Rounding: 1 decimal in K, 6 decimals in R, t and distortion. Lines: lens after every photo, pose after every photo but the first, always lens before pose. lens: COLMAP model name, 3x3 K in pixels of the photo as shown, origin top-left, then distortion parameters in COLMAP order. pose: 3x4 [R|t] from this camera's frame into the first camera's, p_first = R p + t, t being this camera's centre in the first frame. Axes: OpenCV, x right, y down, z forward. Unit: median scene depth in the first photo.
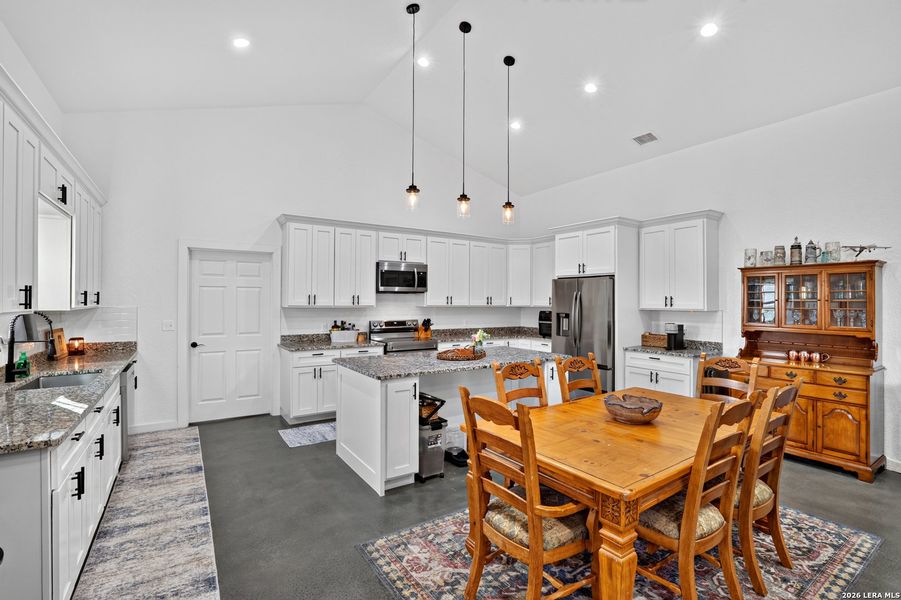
lens RADIAL K [[407.6, 0, 450.5], [0, 407.6, 300.0], [0, 0, 1]] dist [-0.024957, 0.000424]
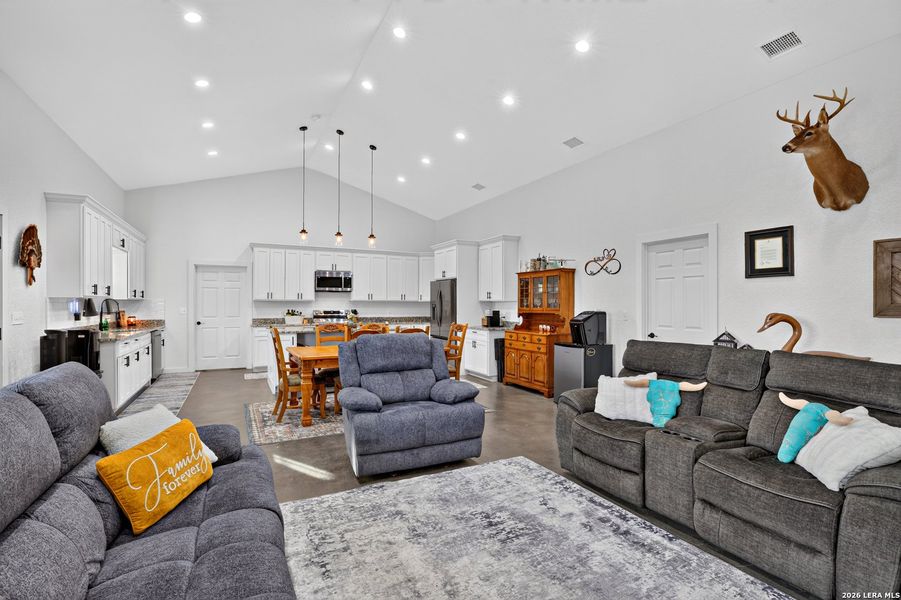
lens RADIAL K [[407.5, 0, 452.3], [0, 407.5, 304.8], [0, 0, 1]] dist [-0.030838, -0.000089]
pose [[0.995249, -0.003642, -0.097298, 0.501673], [0.003914, 0.999989, 0.002610, 0.031537], [0.097287, -0.002979, 0.995252, -0.484397]]
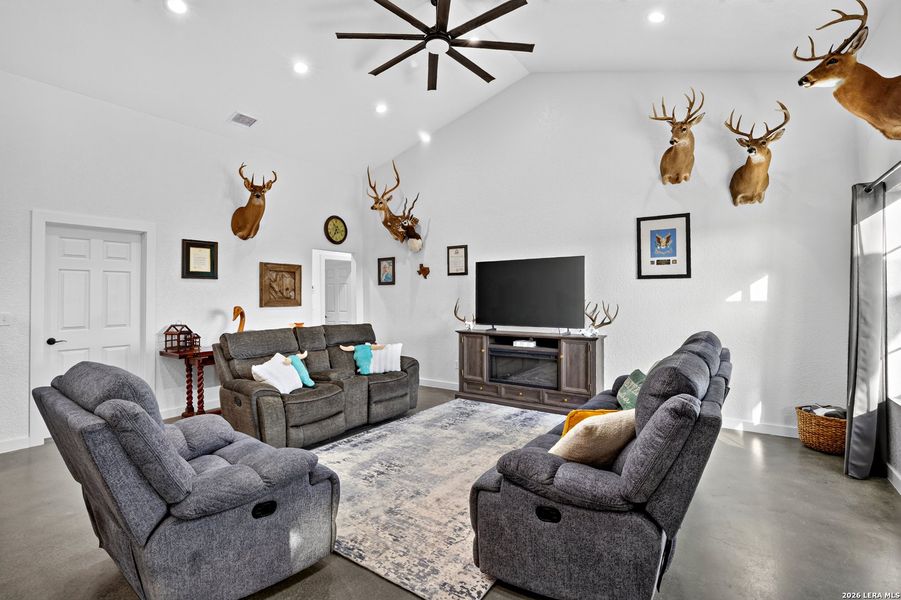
lens RADIAL K [[421.5, 0, 450.6], [0, 421.5, 290.9], [0, 0, 1]] dist [-0.021322, 0.000620]
pose [[-0.363051, 0.011554, 0.931698, -0.085681], [0.005712, 0.999932, -0.010175, 0.026813], [-0.931752, 0.001628, -0.363092, 0.087624]]
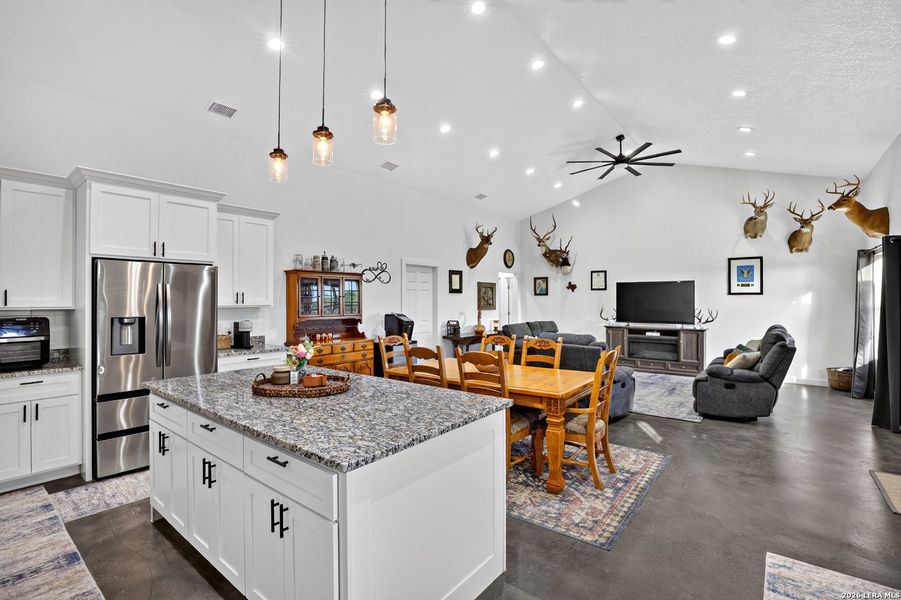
lens RADIAL K [[417.8, 0, 454.6], [0, 417.8, 294.9], [0, 0, 1]] dist [-0.014026, 0.000277]
pose [[-0.310807, 0.007150, 0.950446, -0.484588], [0.001611, 0.999974, -0.006996, 0.004137], [-0.950472, -0.000643, -0.310811, 0.755614]]
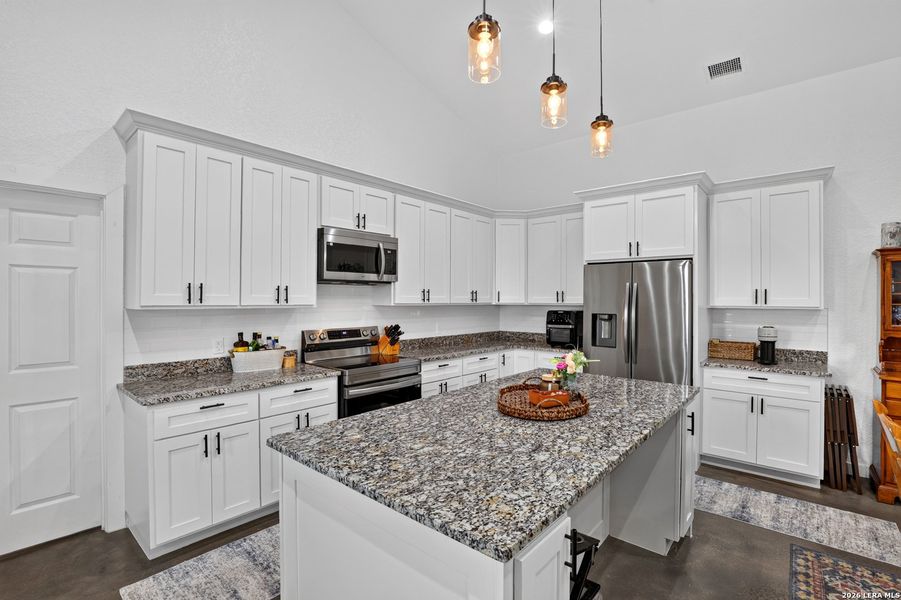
lens RADIAL K [[414.3, 0, 450.5], [0, 414.3, 300.0], [0, 0, 1]] dist [-0.023341, 0.000160]
pose [[0.963443, -0.003372, 0.267892, -0.166598], [0.001489, 0.999973, 0.007230, 0.003743], [-0.267909, -0.006566, 0.963422, 0.411750]]
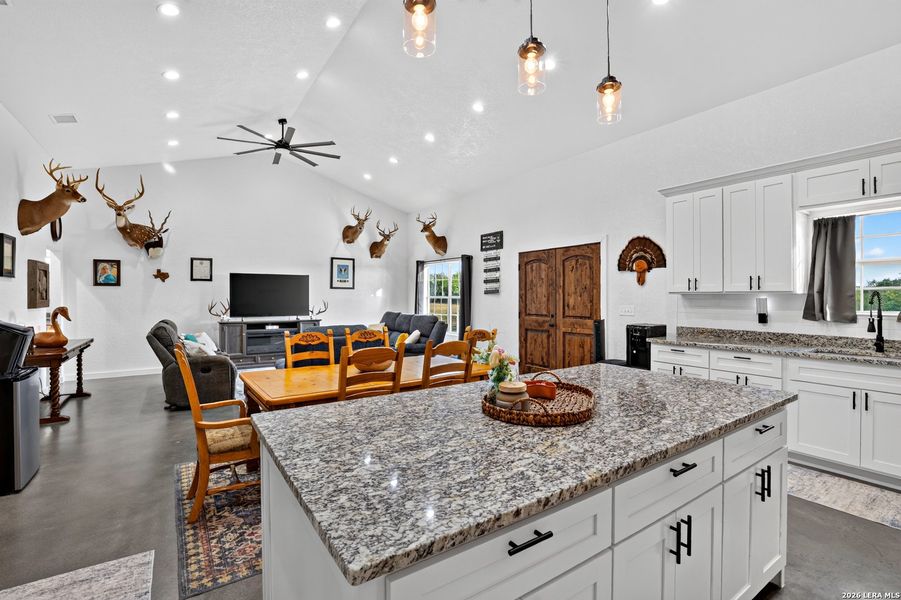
lens RADIAL K [[417.8, 0, 454.6], [0, 417.8, 294.9], [0, 0, 1]] dist [-0.014026, 0.000277]
pose [[-0.999872, -0.002537, 0.015818, 0.060669], [-0.002588, 0.999991, -0.003232, 0.024262], [-0.015809, -0.003273, -0.999870, 1.089289]]
